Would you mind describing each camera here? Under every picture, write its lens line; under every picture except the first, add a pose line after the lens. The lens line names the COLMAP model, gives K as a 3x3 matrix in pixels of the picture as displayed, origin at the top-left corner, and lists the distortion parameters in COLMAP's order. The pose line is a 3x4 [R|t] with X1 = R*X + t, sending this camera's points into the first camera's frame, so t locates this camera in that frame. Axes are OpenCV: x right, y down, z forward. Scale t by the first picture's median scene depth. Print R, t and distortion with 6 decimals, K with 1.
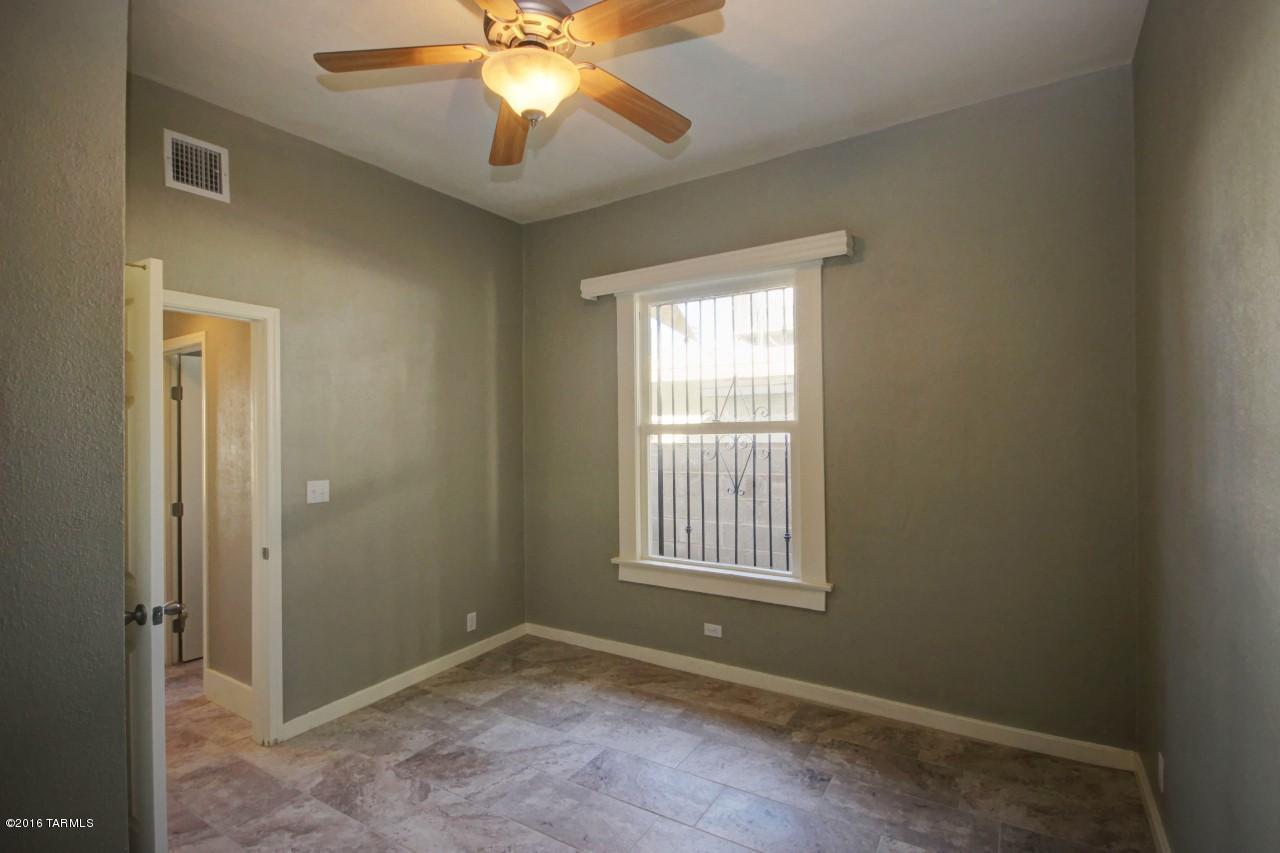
lens RADIAL K [[589.6, 0, 646.9], [0, 589.6, 429.8], [0, 0, 1]] dist [0.004482, -0.008827]
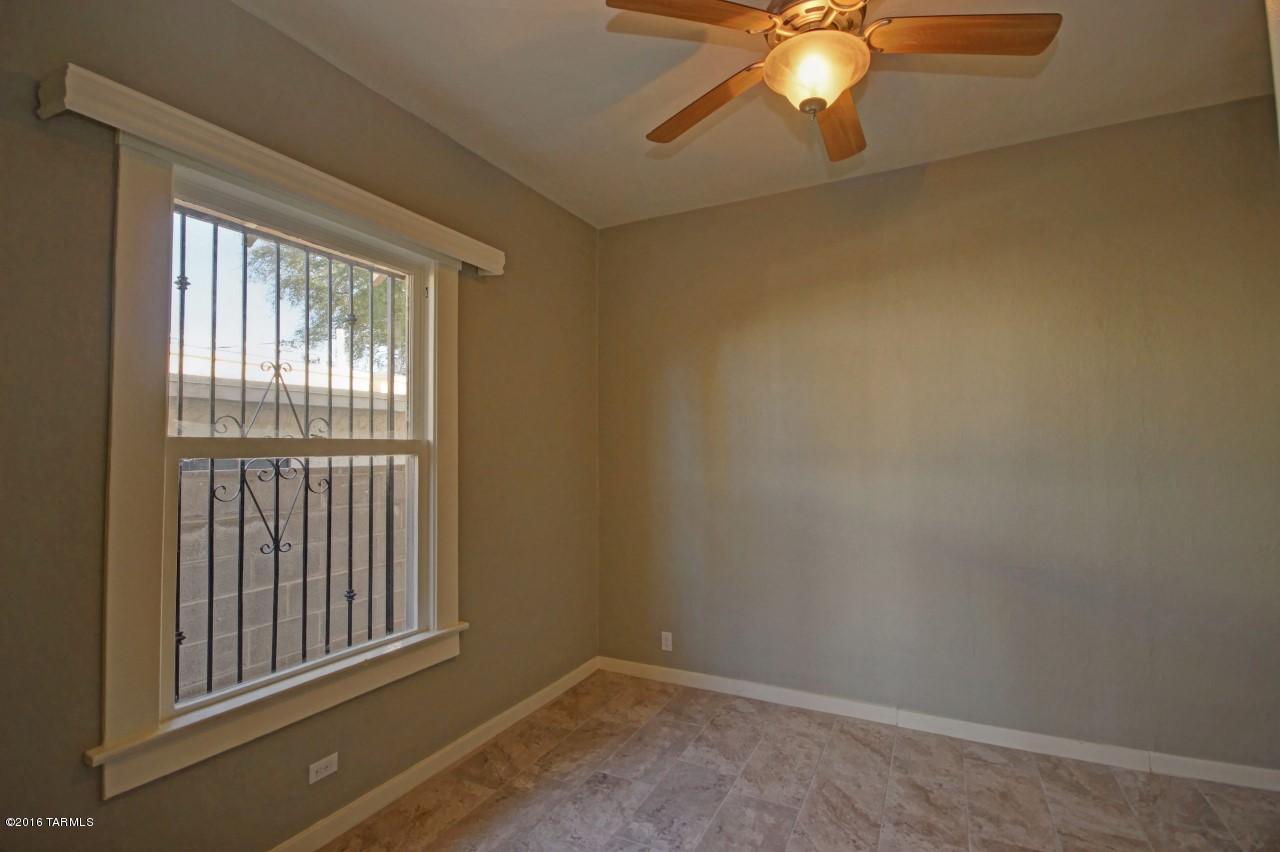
lens RADIAL K [[589.6, 0, 647.3], [0, 589.6, 435.9], [0, 0, 1]] dist [0.004482, -0.008827]
pose [[-0.108688, 0.043163, 0.993138, -0.625185], [-0.005006, 0.999020, -0.043967, 0.013858], [-0.994063, -0.009751, -0.108366, 0.809112]]
